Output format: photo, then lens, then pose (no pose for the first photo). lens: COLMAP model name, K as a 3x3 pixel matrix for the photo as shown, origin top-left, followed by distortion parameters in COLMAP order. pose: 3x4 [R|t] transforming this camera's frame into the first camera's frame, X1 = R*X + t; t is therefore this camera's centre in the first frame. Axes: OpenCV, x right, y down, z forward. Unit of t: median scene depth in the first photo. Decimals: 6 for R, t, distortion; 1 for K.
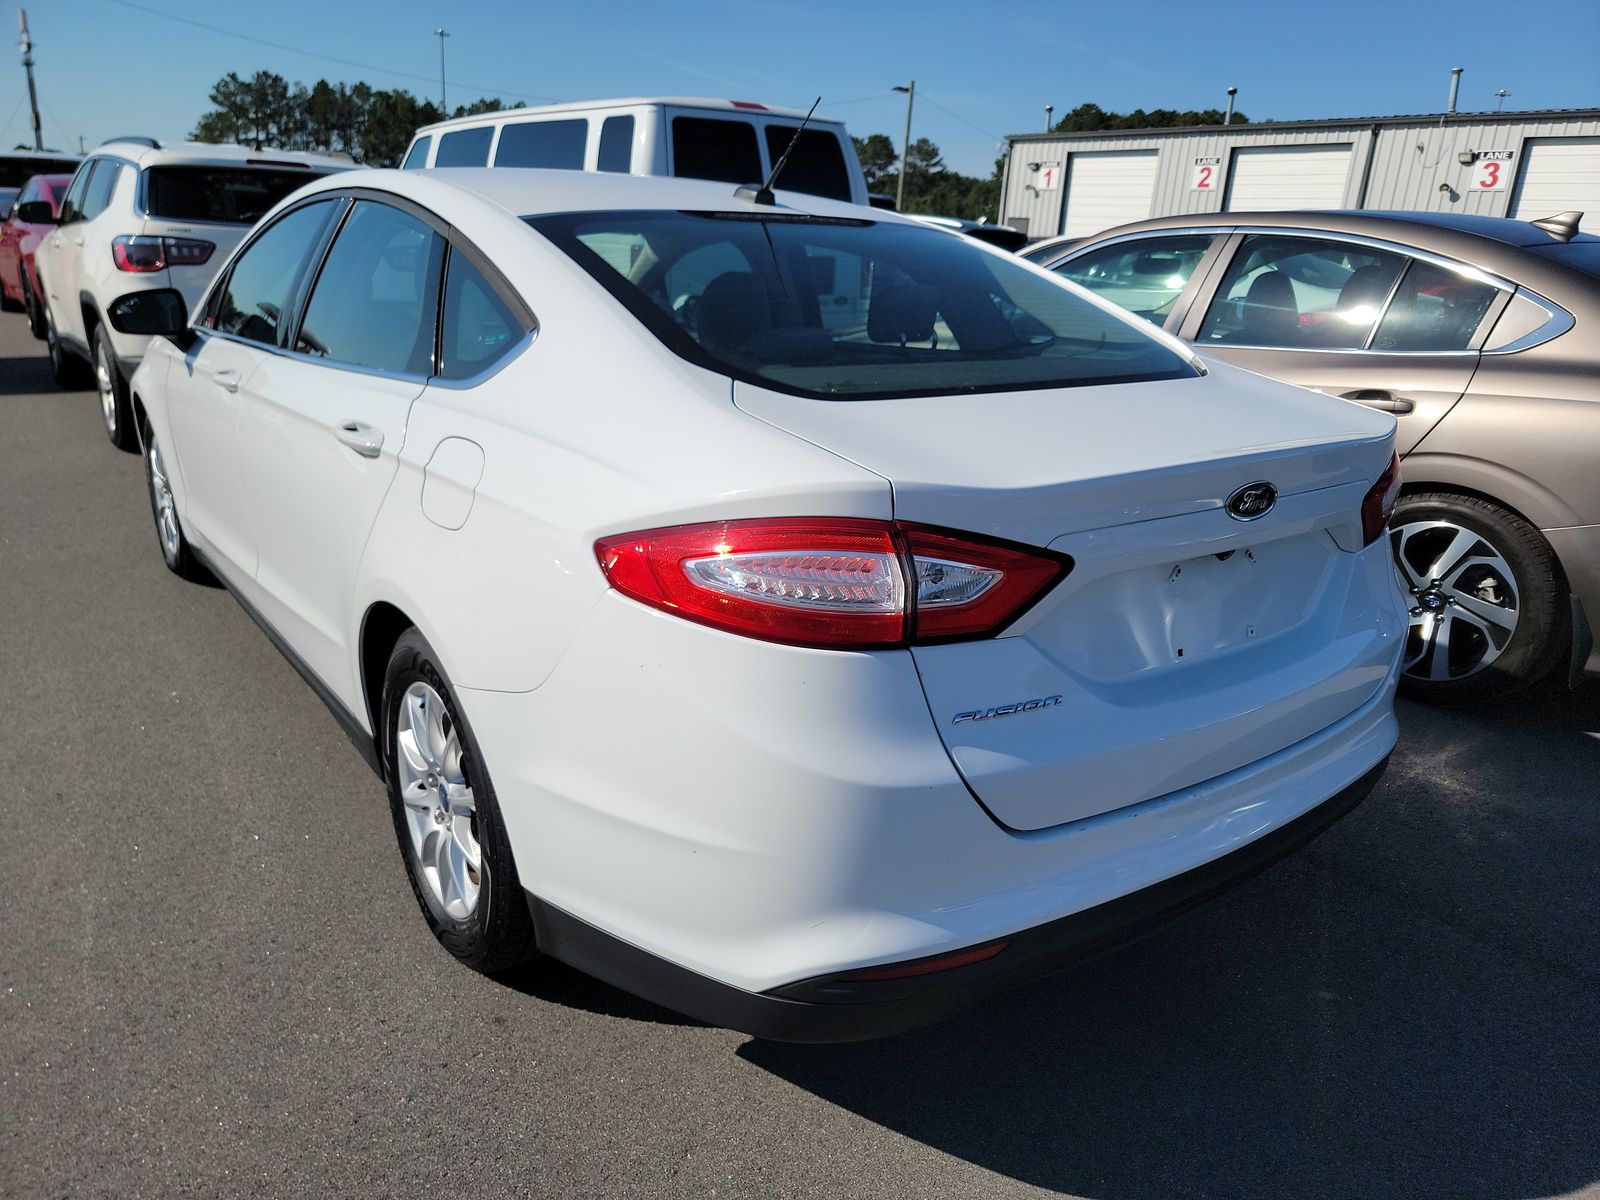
lens RADIAL K [[1119.8, 0, 812.0], [0, 1119.8, 612.1], [0, 0, 1]] dist [0.068706, -0.045945]
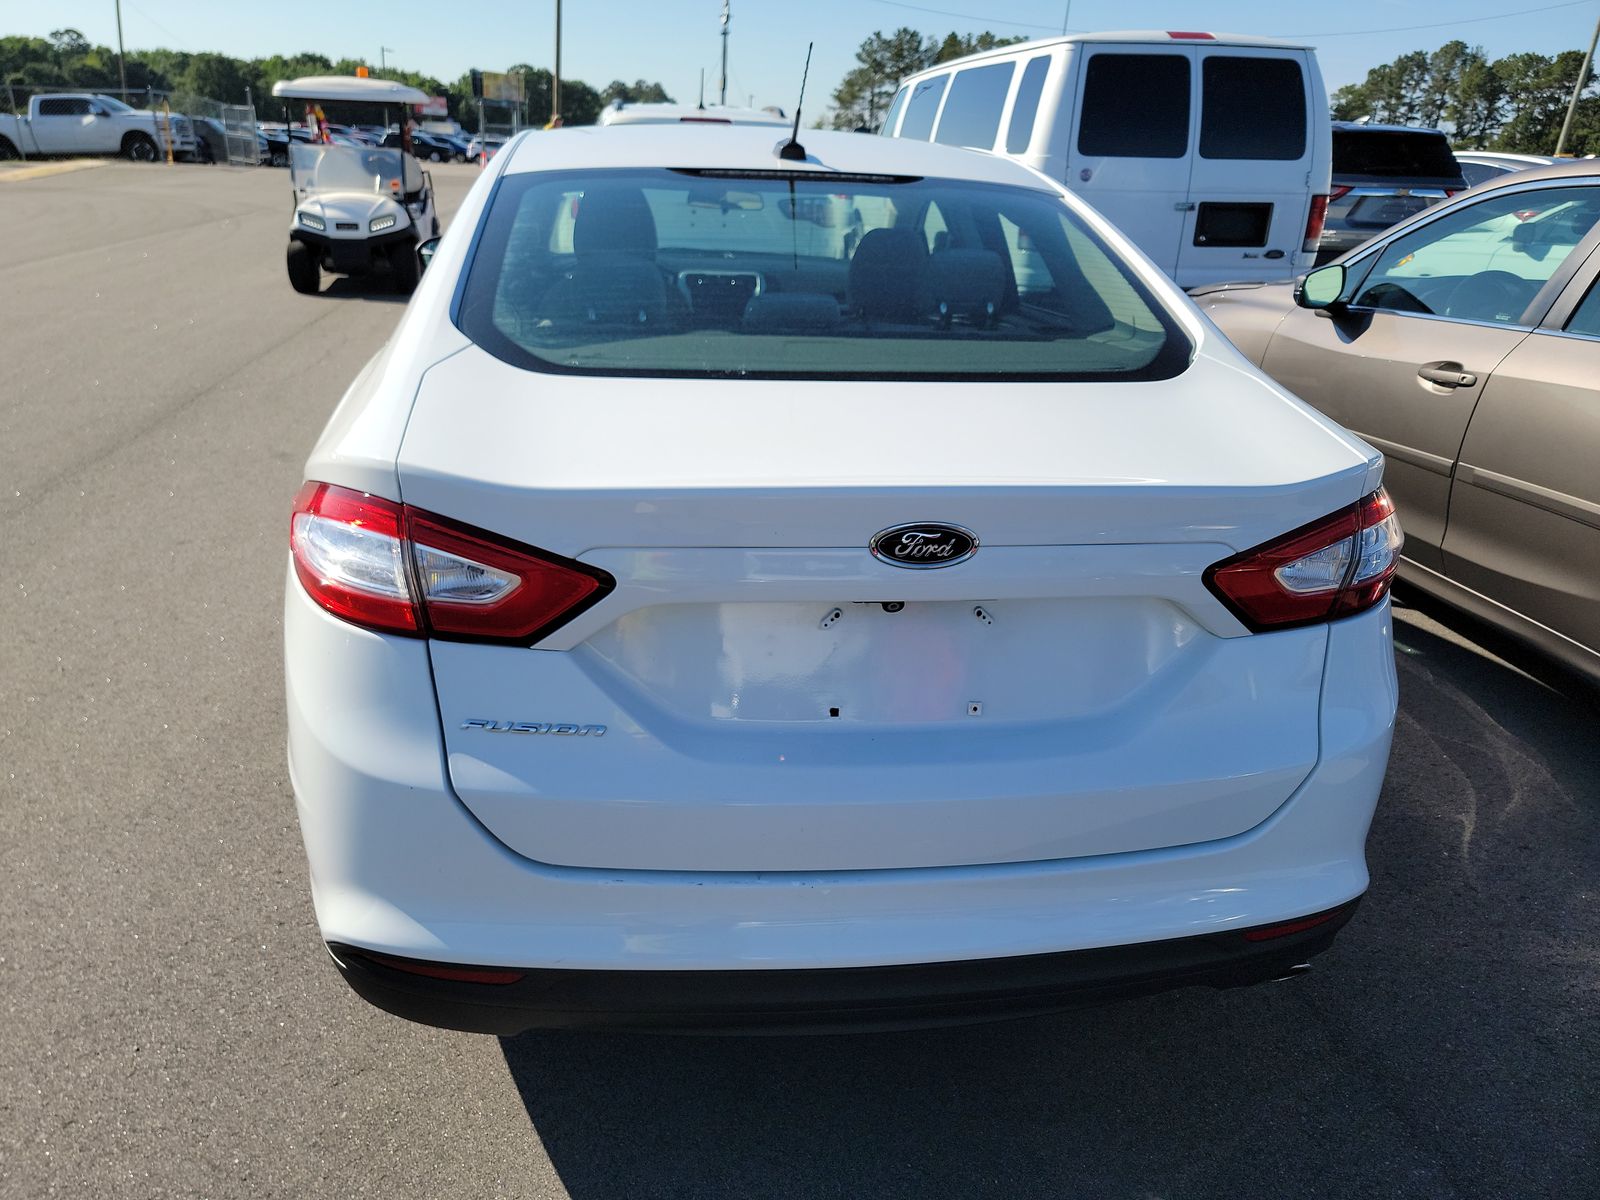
lens RADIAL K [[1119.8, 0, 802.4], [0, 1119.8, 593.1], [0, 0, 1]] dist [0.068706, -0.045945]
pose [[0.869278, 0.173411, -0.462908, 0.172638], [-0.159553, 0.984755, 0.069283, -0.026721], [0.467866, 0.013632, 0.883694, 0.065928]]
